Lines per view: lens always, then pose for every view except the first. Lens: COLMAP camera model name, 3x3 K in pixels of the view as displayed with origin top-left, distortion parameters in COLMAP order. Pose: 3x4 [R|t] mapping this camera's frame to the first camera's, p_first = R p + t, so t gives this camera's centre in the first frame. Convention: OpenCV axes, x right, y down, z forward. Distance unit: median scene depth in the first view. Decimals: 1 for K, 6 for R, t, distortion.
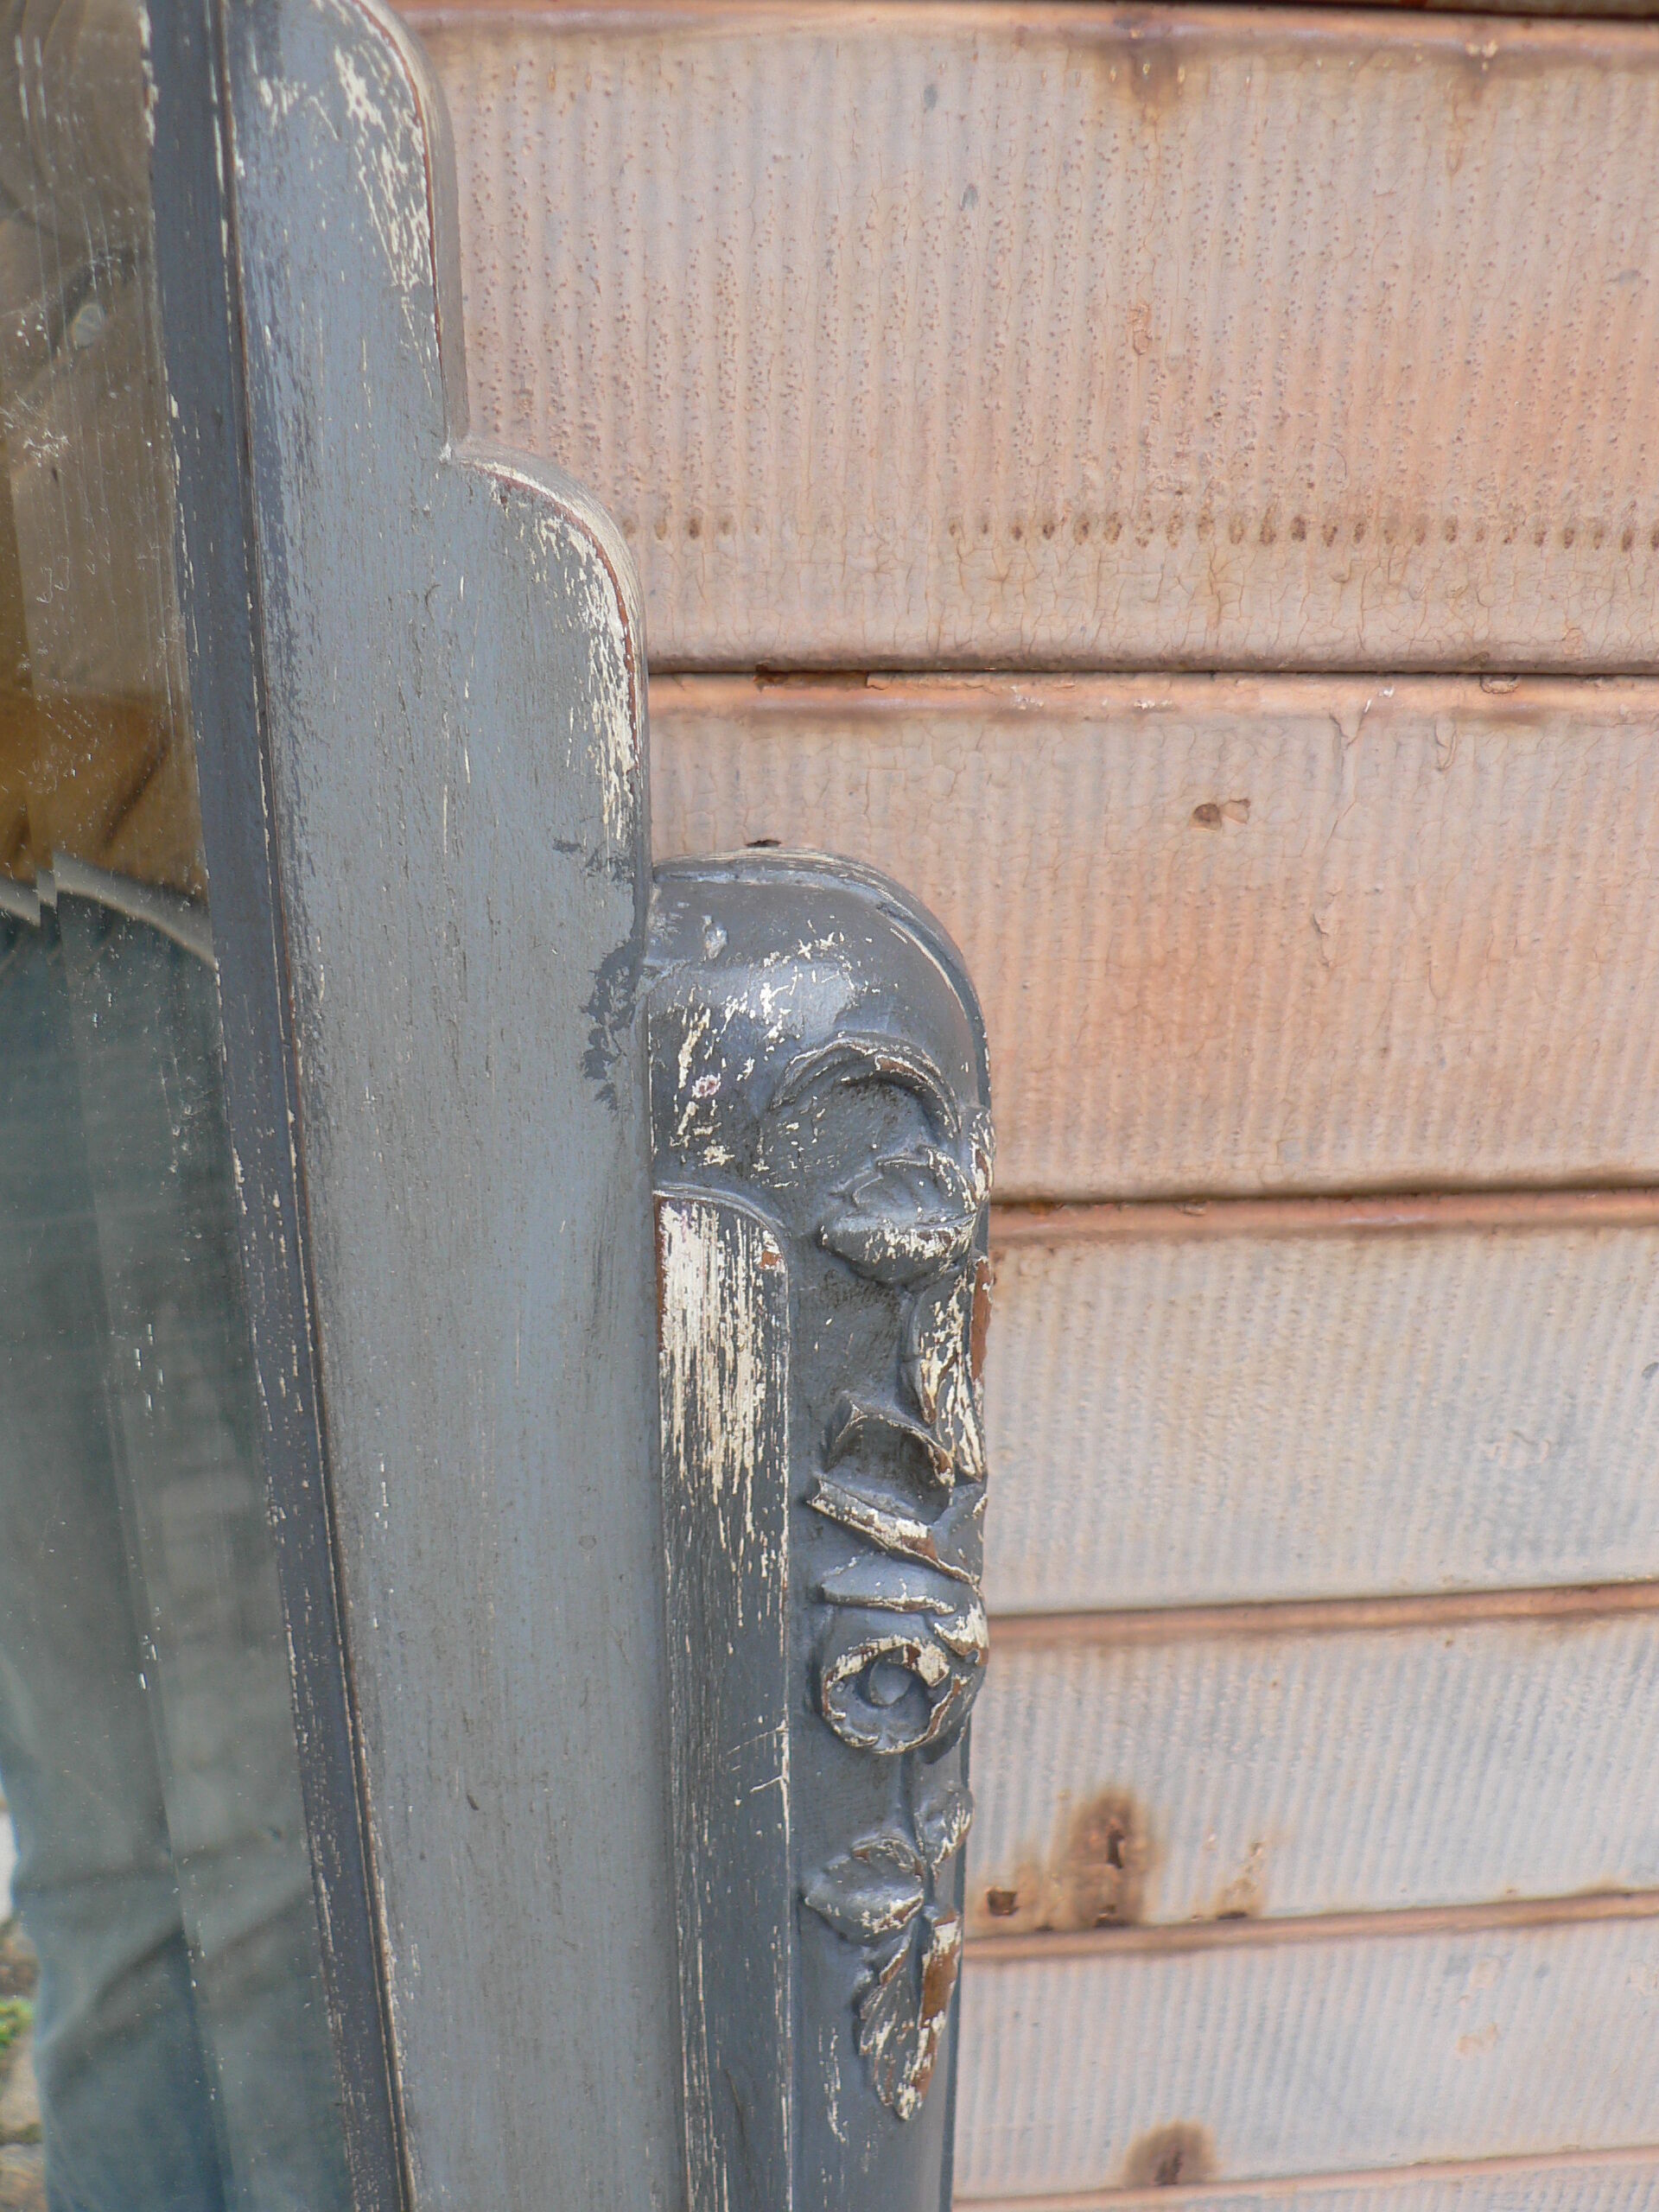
lens RADIAL K [[2391.9, 0, 829.5], [0, 2391.9, 1106.0], [0, 0, 1]] dist [-0.189787, 0.183413]
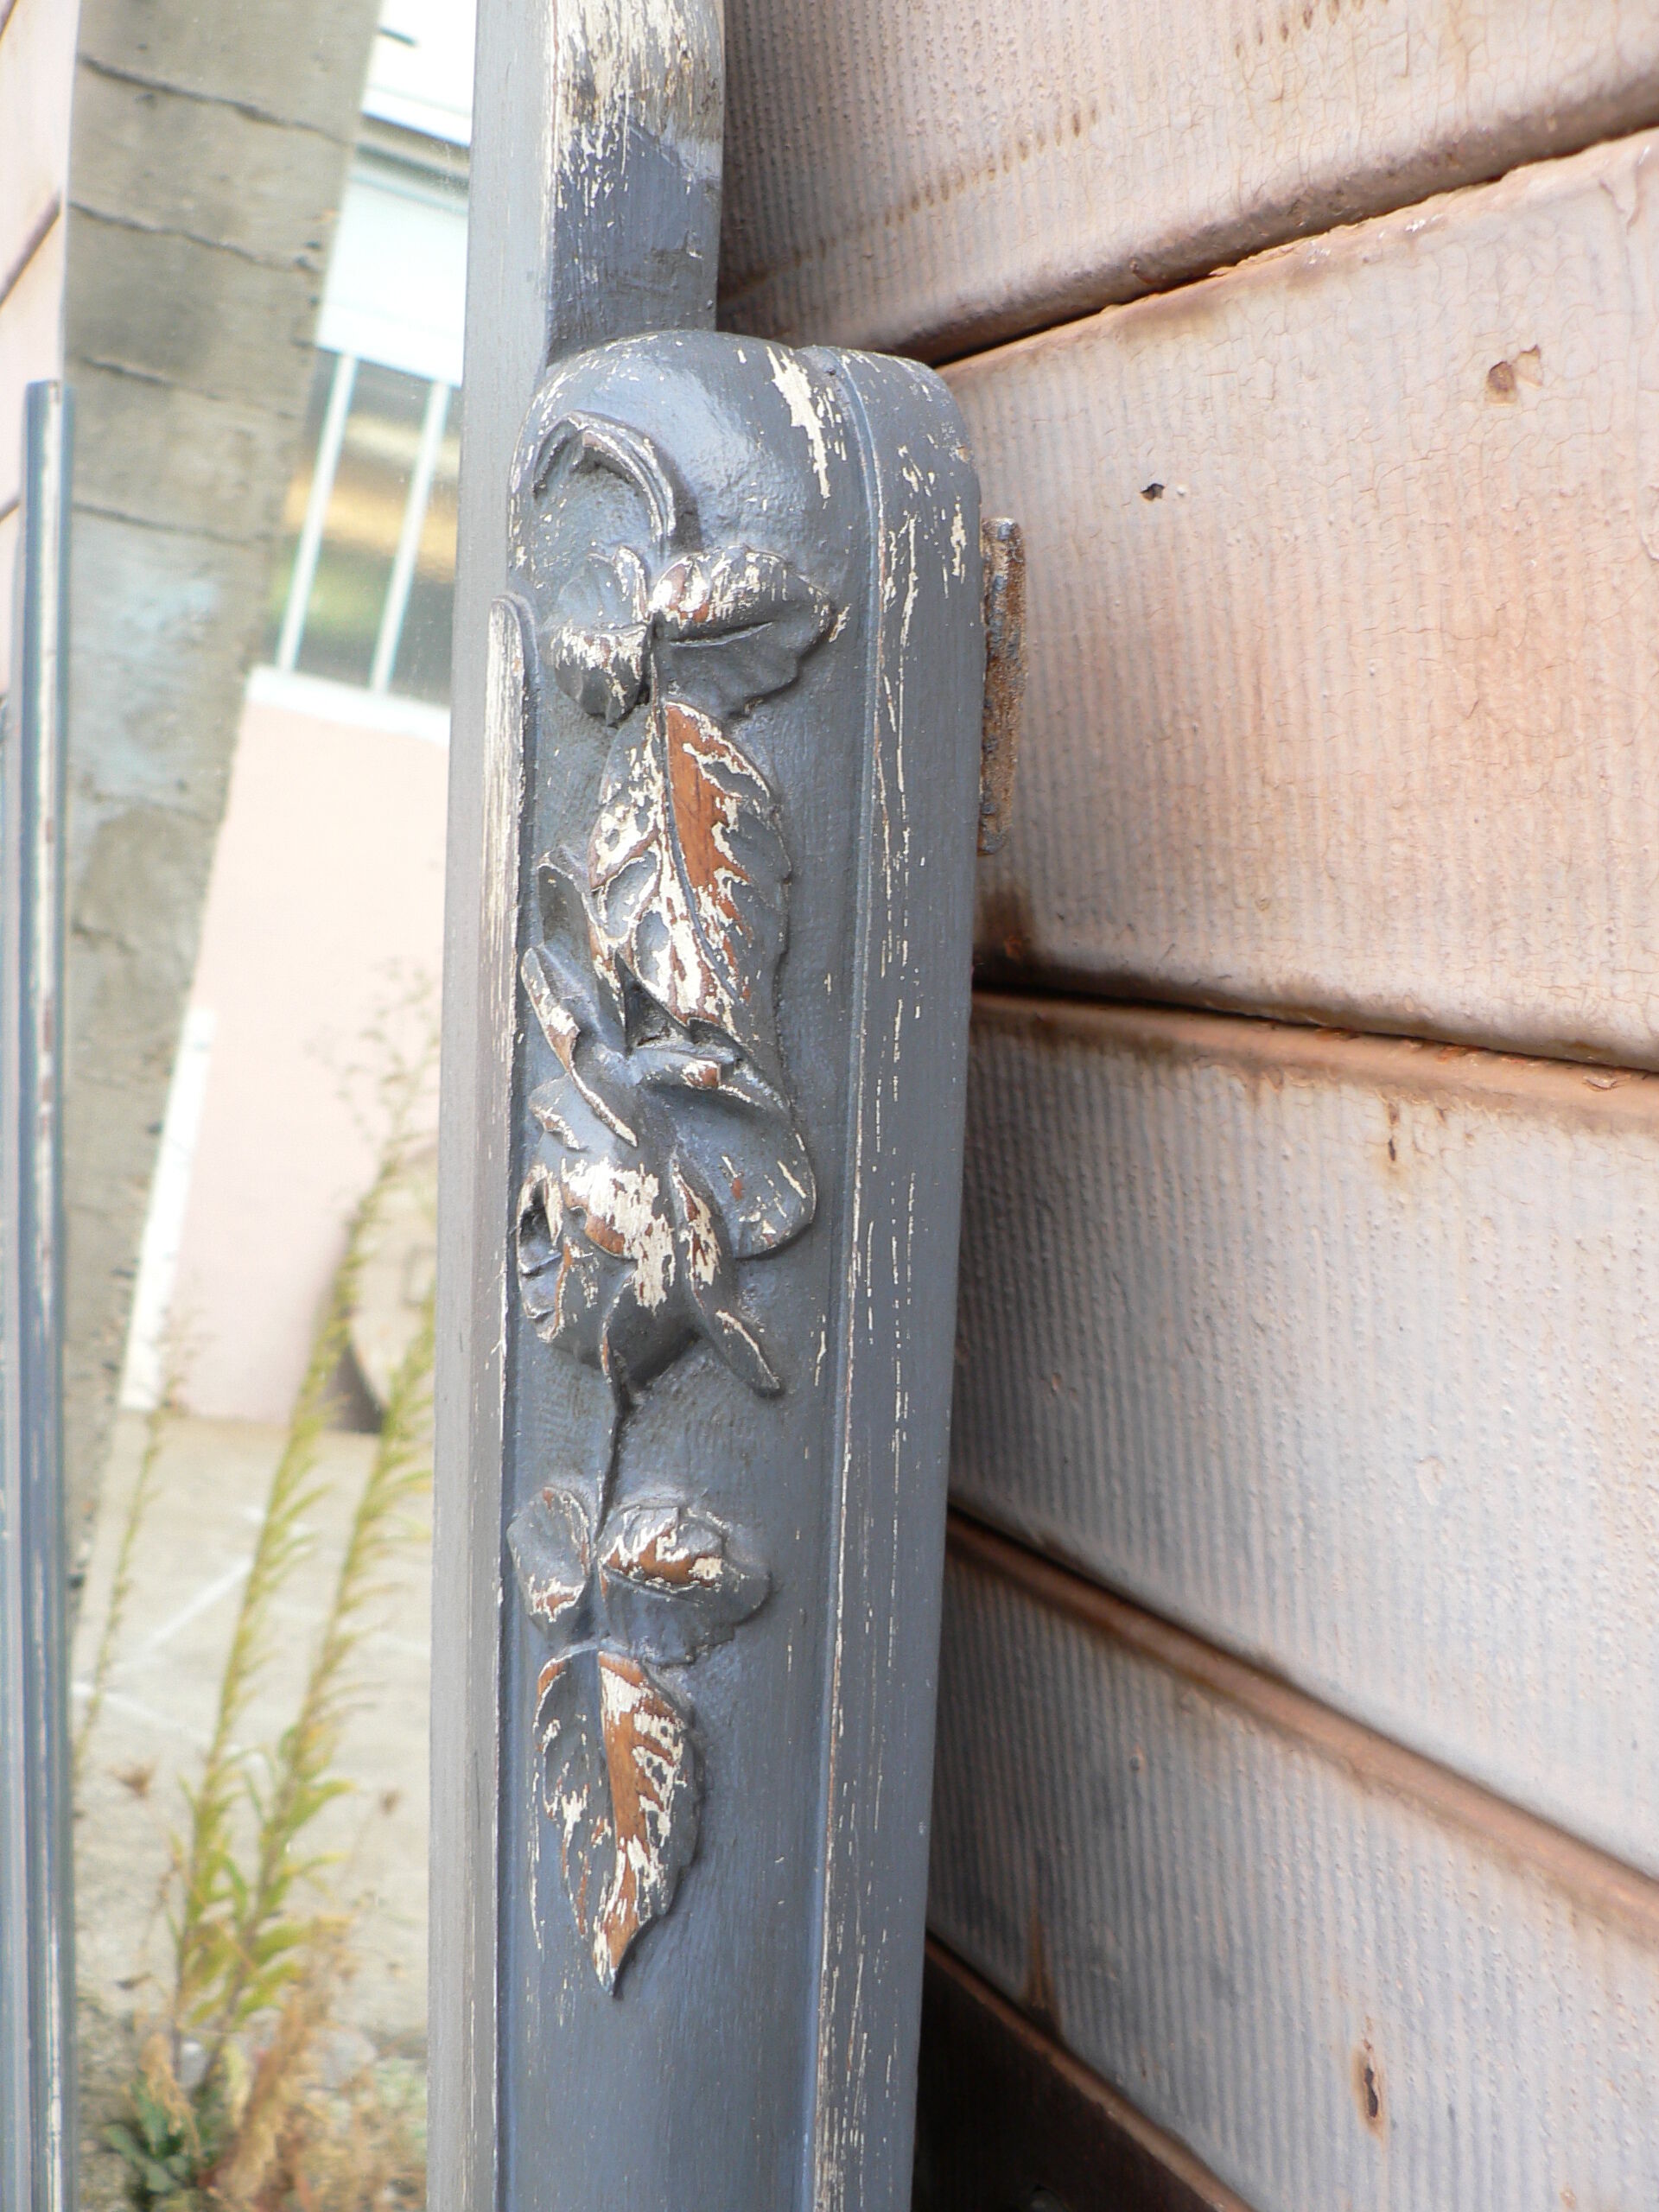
lens RADIAL K [[2391.9, 0, 829.5], [0, 2391.9, 1106.0], [0, 0, 1]] dist [-0.189787, 0.183413]
pose [[0.361344, 0.105802, -0.926410, 0.720802], [-0.393321, 0.918118, -0.048559, 0.176105], [0.845416, 0.381923, 0.373371, 0.652573]]
